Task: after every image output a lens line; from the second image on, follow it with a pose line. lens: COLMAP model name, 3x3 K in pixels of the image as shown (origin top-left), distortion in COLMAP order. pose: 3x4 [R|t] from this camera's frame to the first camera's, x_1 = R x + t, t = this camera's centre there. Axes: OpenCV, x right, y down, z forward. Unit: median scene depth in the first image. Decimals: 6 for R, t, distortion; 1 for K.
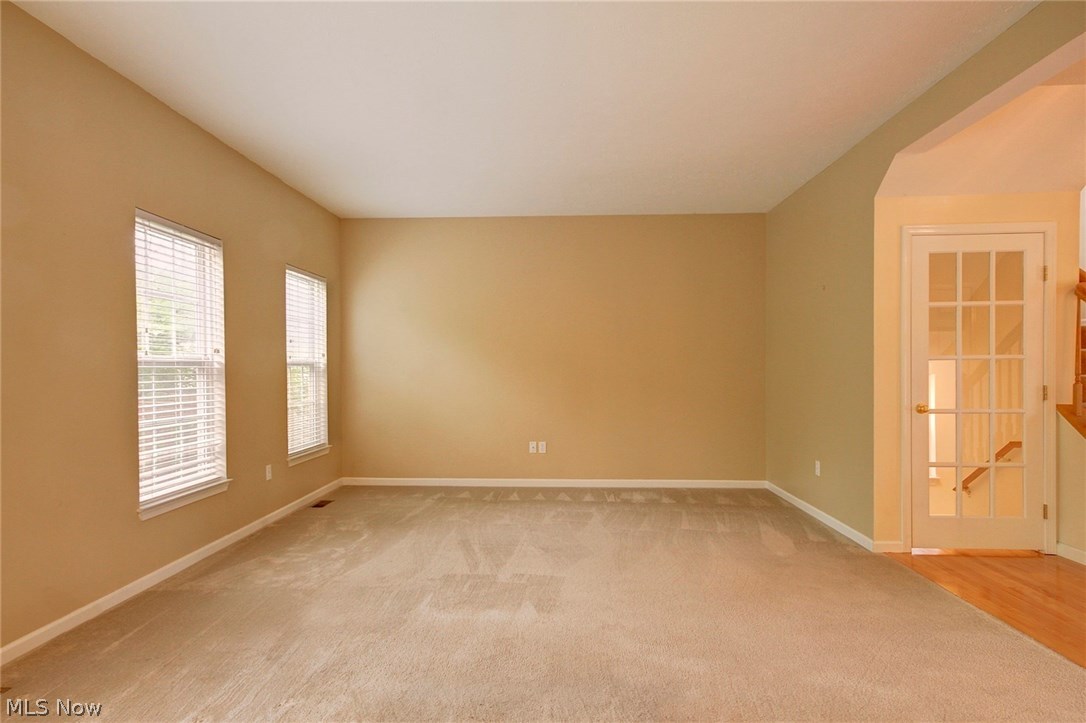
lens RADIAL K [[621.6, 0, 539.2], [0, 621.6, 372.8], [0, 0, 1]] dist [-0.001389, 0.001255]
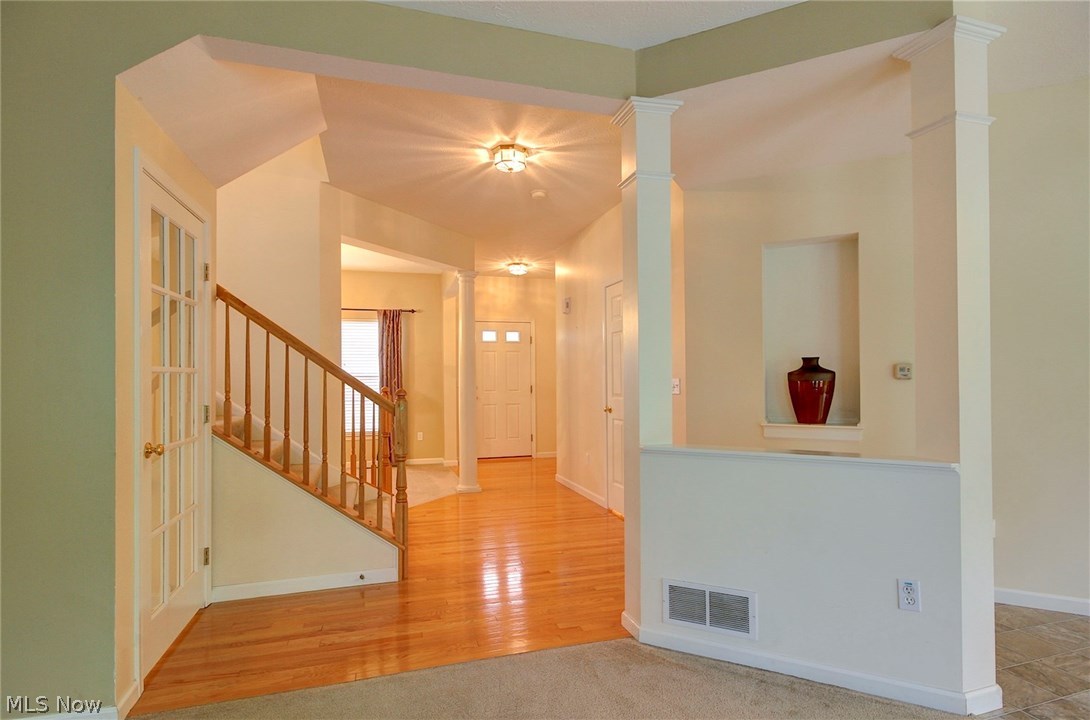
lens RADIAL K [[556.0, 0, 548.4], [0, 556.0, 374.0], [0, 0, 1]] dist [-0.003629, -0.000767]
pose [[-0.351176, 0.014310, 0.936200, -0.049614], [0.014297, 0.999849, -0.009920, -0.008094], [-0.936200, 0.009901, -0.351328, 0.828765]]
